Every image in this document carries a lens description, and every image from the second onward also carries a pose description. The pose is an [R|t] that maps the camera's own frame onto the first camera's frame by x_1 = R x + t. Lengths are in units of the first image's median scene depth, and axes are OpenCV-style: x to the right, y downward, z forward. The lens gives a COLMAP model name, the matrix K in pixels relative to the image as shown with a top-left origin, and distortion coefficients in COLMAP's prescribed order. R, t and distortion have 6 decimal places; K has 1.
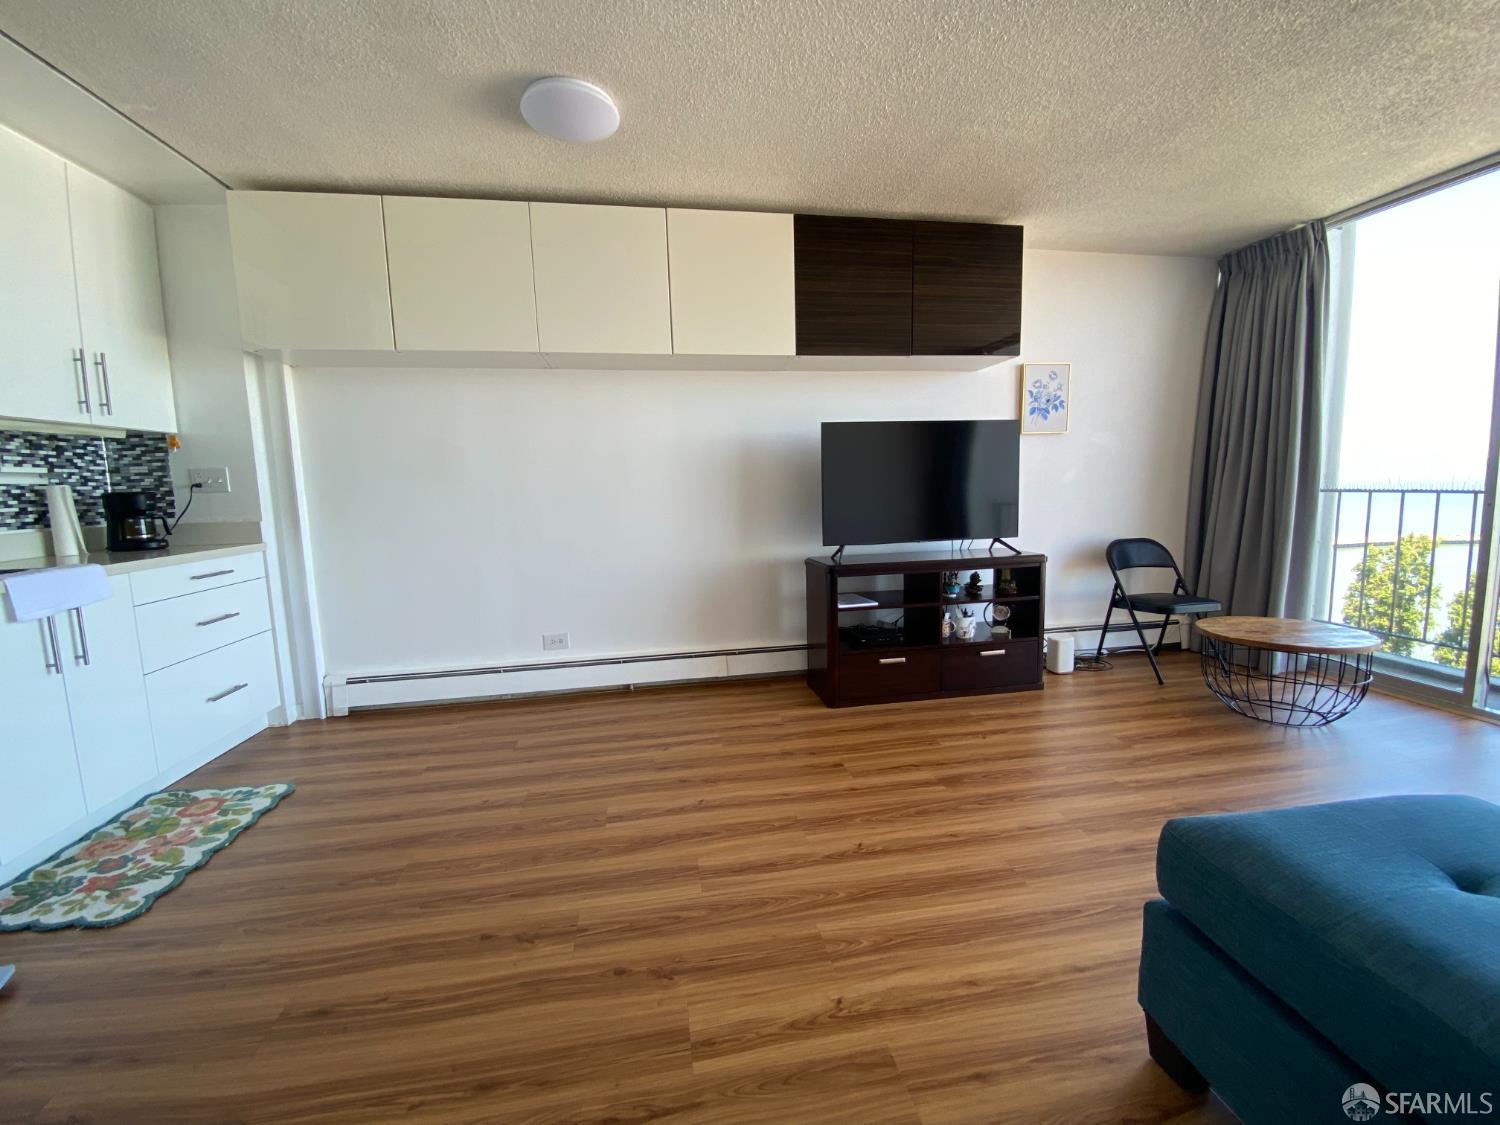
lens RADIAL K [[613.3, 0, 751.3], [0, 613.3, 561.7], [0, 0, 1]] dist [0.030528, -0.026004]
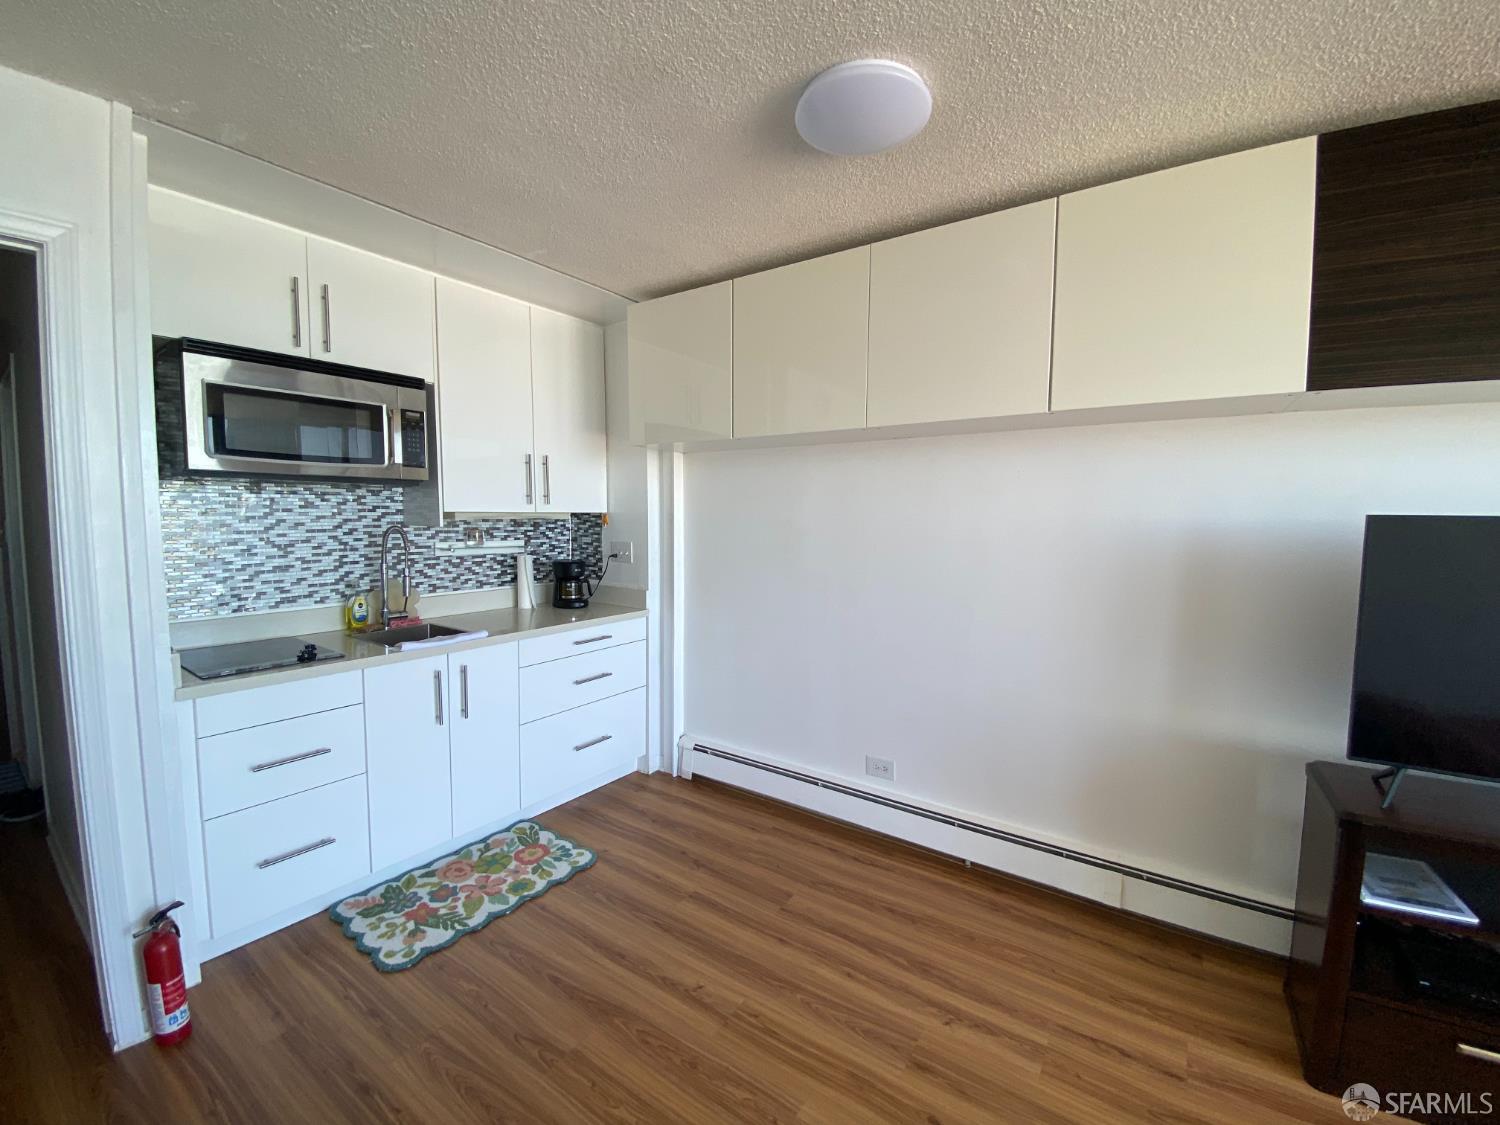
lens RADIAL K [[613.3, 0, 751.3], [0, 613.3, 561.7], [0, 0, 1]] dist [0.030528, -0.026004]
pose [[0.720203, 0.087614, -0.688209, 0.116780], [-0.112585, 0.993604, 0.008675, -0.160081], [0.684567, 0.071235, 0.725461, 0.338374]]
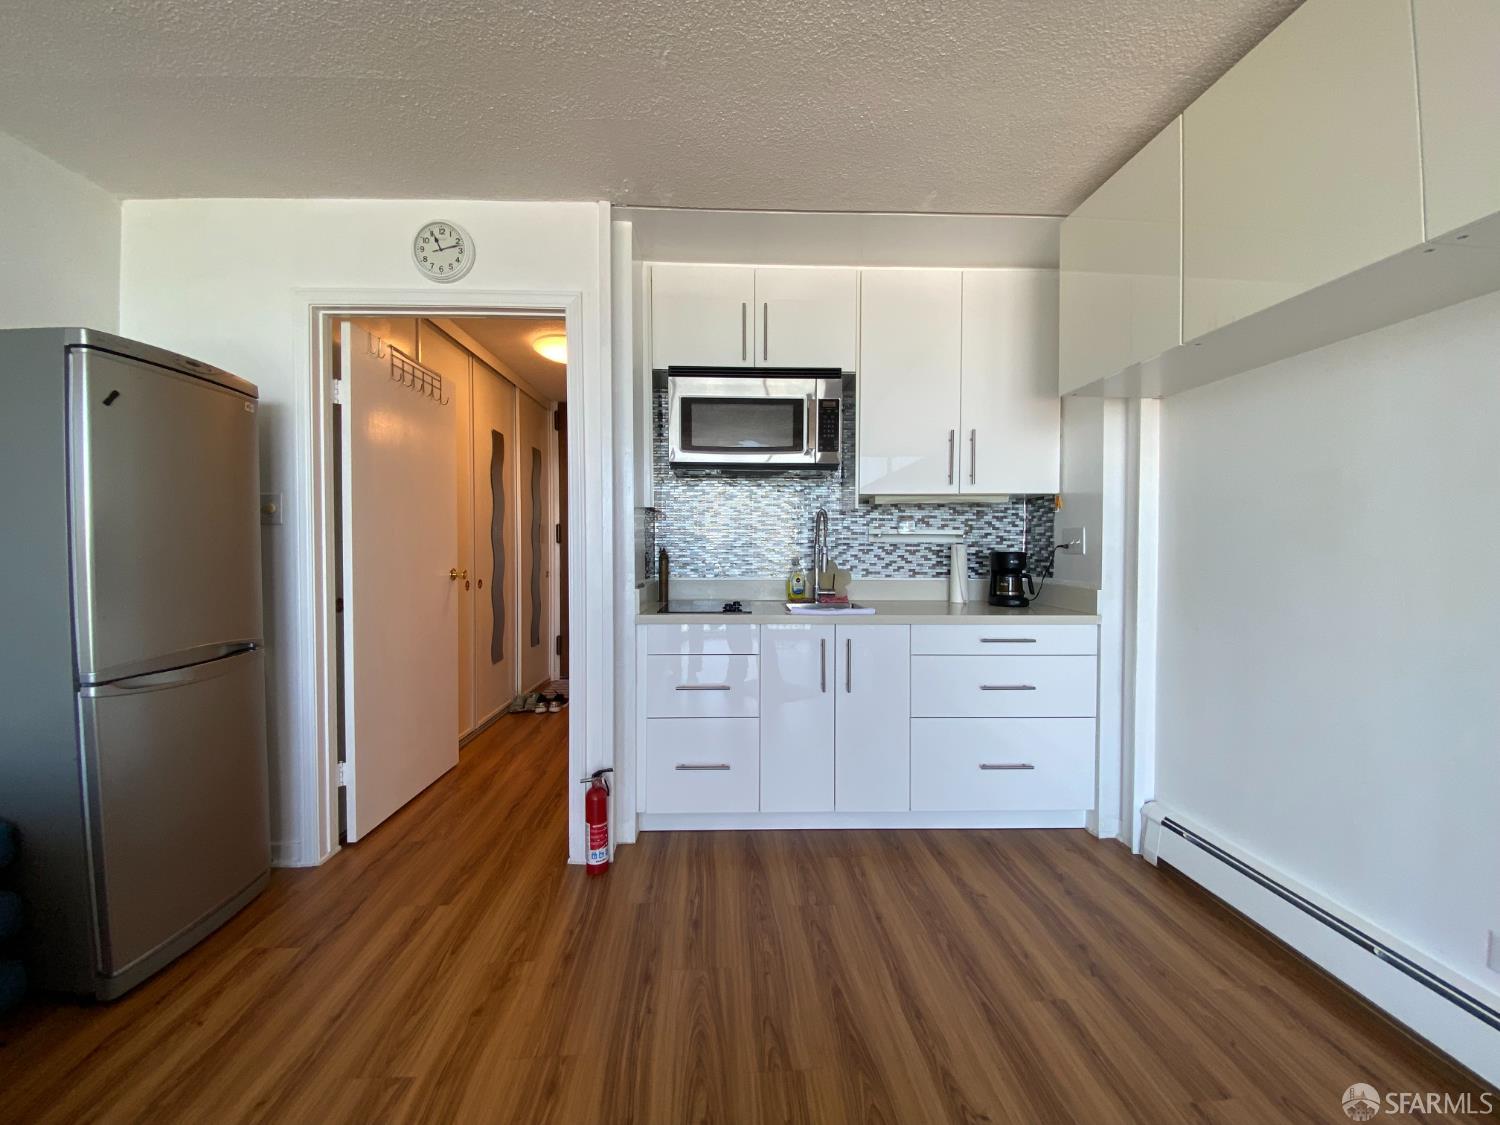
lens RADIAL K [[613.3, 0, 751.3], [0, 613.3, 561.7], [0, 0, 1]] dist [0.030528, -0.026004]
pose [[-0.104717, 0.049645, -0.993262, 0.108525], [-0.122039, 0.990563, 0.062376, -0.105439], [0.986986, 0.127748, -0.097670, 0.649245]]
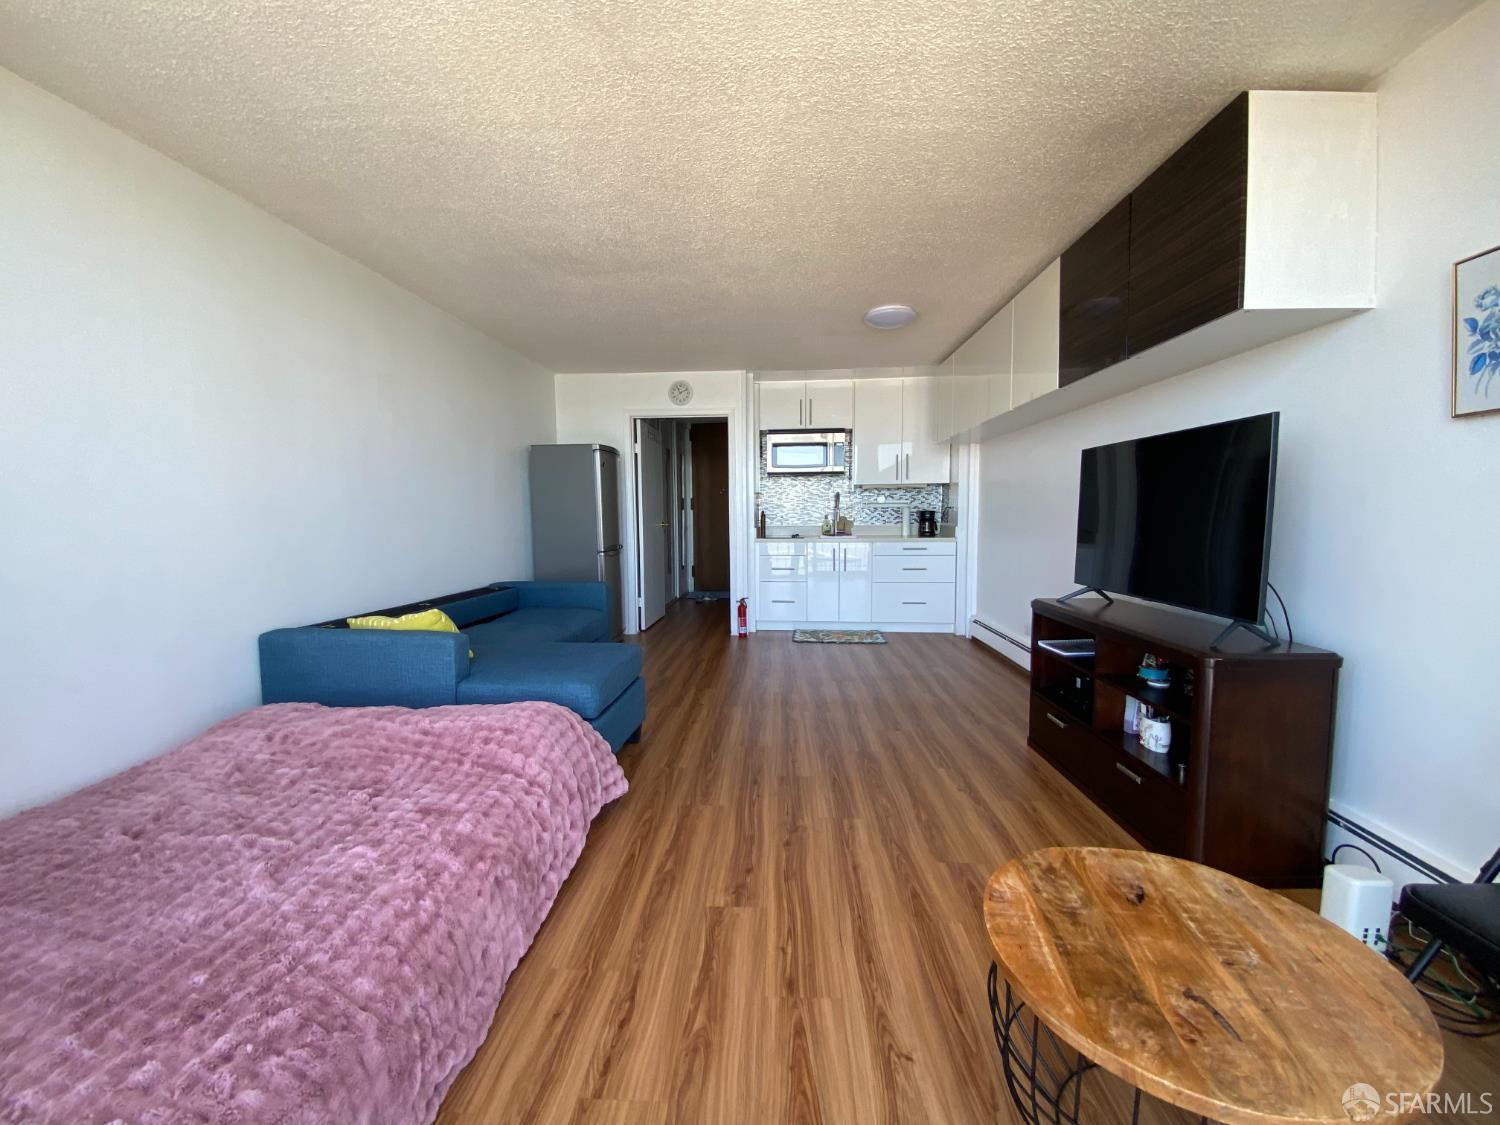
lens RADIAL K [[608.1, 0, 729.4], [0, 608.1, 562.1], [0, 0, 1]] dist [0.027230, -0.019926]
pose [[-0.248927, 0.106053, -0.962698, 1.333563], [-0.103905, 0.985326, 0.135412, -0.150972], [0.962933, 0.133737, -0.234255, 0.831010]]
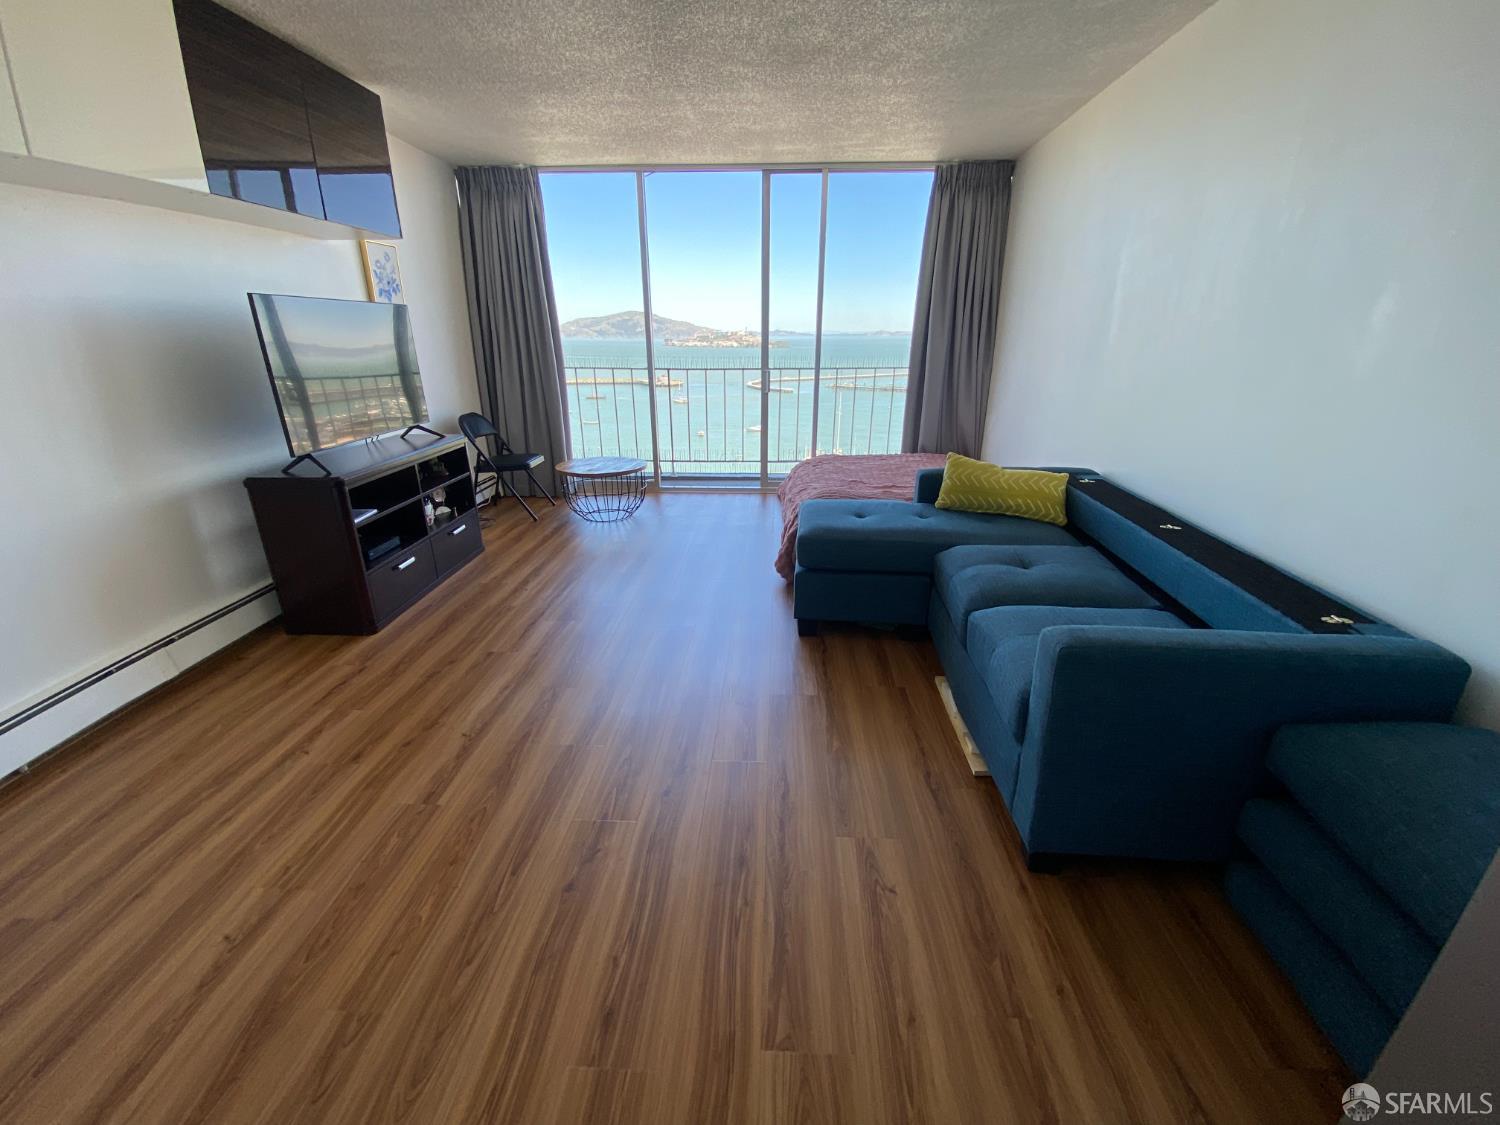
lens RADIAL K [[613.3, 0, 751.3], [0, 613.3, 561.7], [0, 0, 1]] dist [0.030528, -0.026004]
pose [[0.212623, -0.314851, 0.925019, -0.640411], [0.117153, 0.948051, 0.295762, -0.077028], [-0.970086, 0.045483, 0.238463, 0.269448]]
